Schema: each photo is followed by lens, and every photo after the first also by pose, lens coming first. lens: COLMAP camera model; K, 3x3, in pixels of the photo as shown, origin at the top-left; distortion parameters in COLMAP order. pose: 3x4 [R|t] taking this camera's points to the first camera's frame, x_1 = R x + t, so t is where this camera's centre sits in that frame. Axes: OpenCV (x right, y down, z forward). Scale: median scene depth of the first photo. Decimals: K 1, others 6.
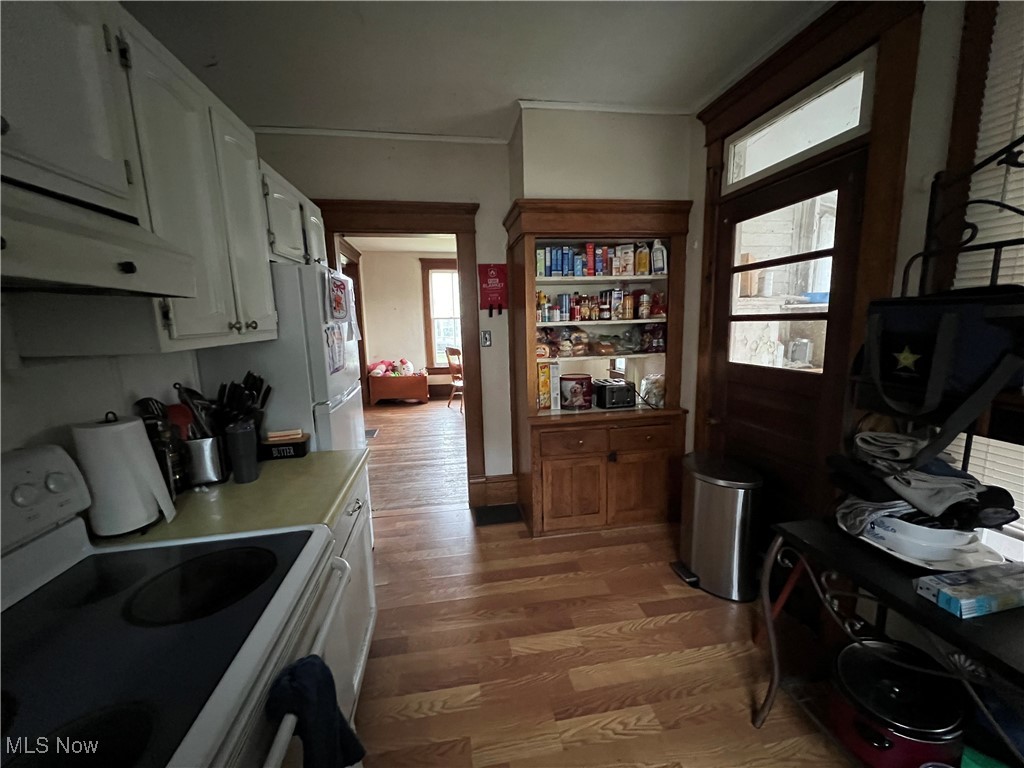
lens RADIAL K [[406.3, 0, 511.0], [0, 406.3, 386.6], [0, 0, 1]] dist [-0.000617, -0.000423]
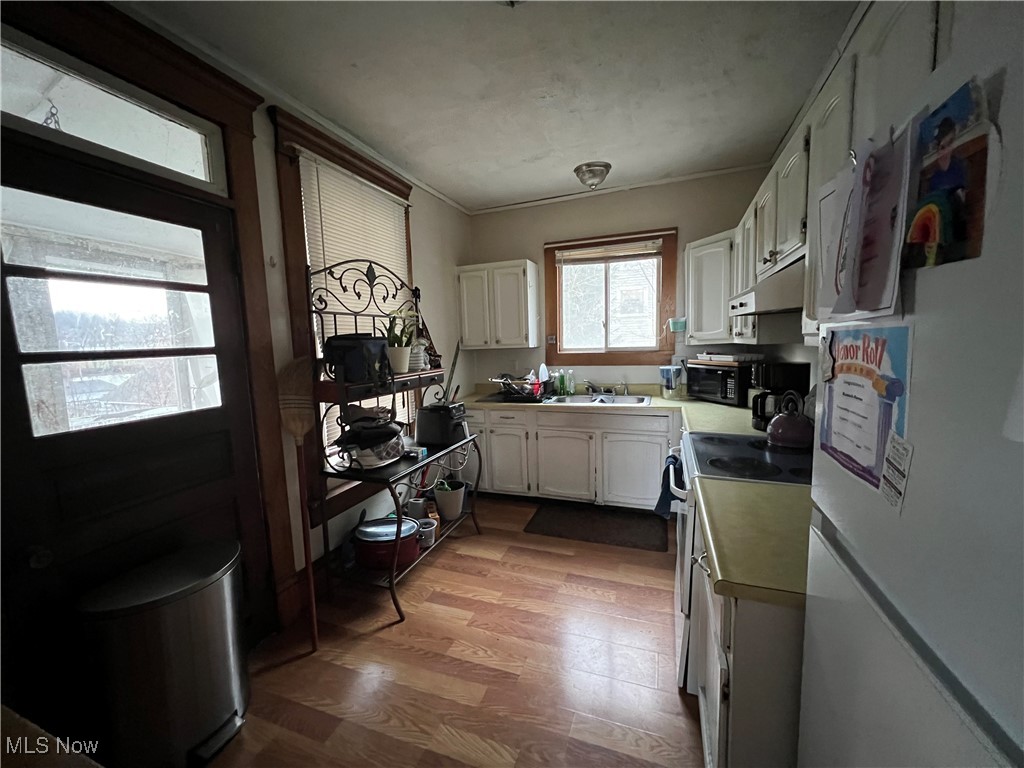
lens RADIAL K [[406.3, 0, 508.3], [0, 406.3, 384.6], [0, 0, 1]] dist [-0.000617, -0.000423]
pose [[-0.866397, -0.007286, 0.499303, -0.397007], [0.126129, 0.964279, 0.232932, -0.245705], [-0.483164, 0.264788, -0.834529, 1.582694]]
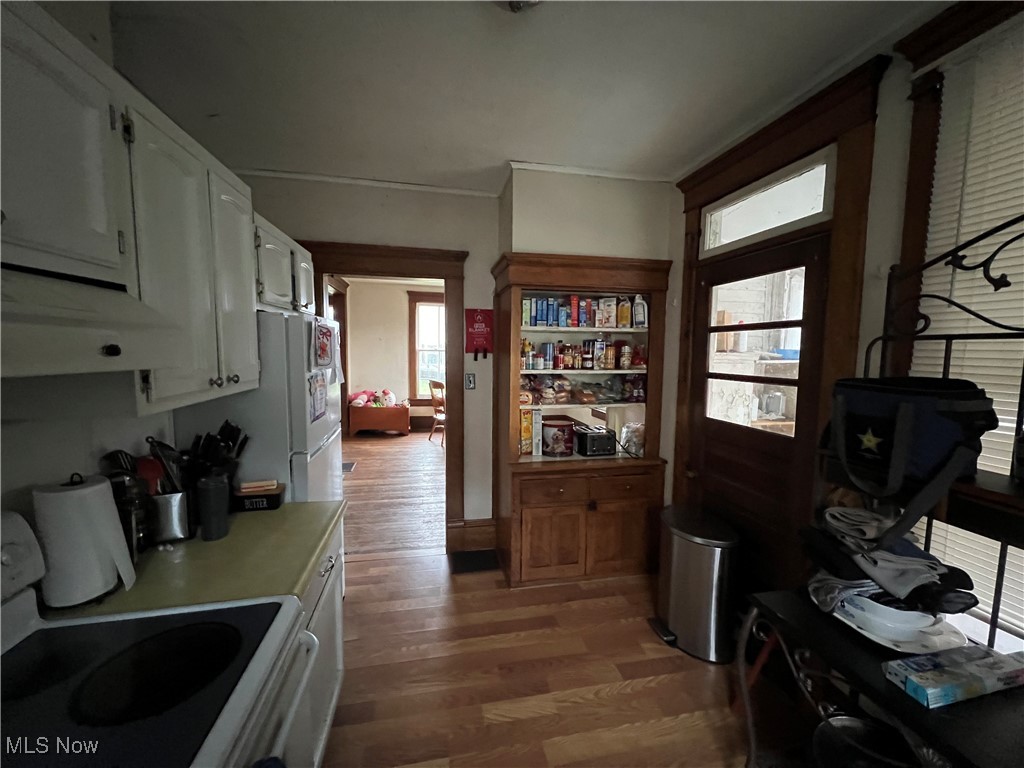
lens RADIAL K [[406.3, 0, 511.0], [0, 406.3, 385.1], [0, 0, 1]] dist [-0.000617, -0.000423]
pose [[0.998568, 0.034800, 0.040621, -0.001709], [-0.031879, 0.997005, -0.070459, -0.073029], [-0.042951, 0.069064, 0.996687, -0.012748]]
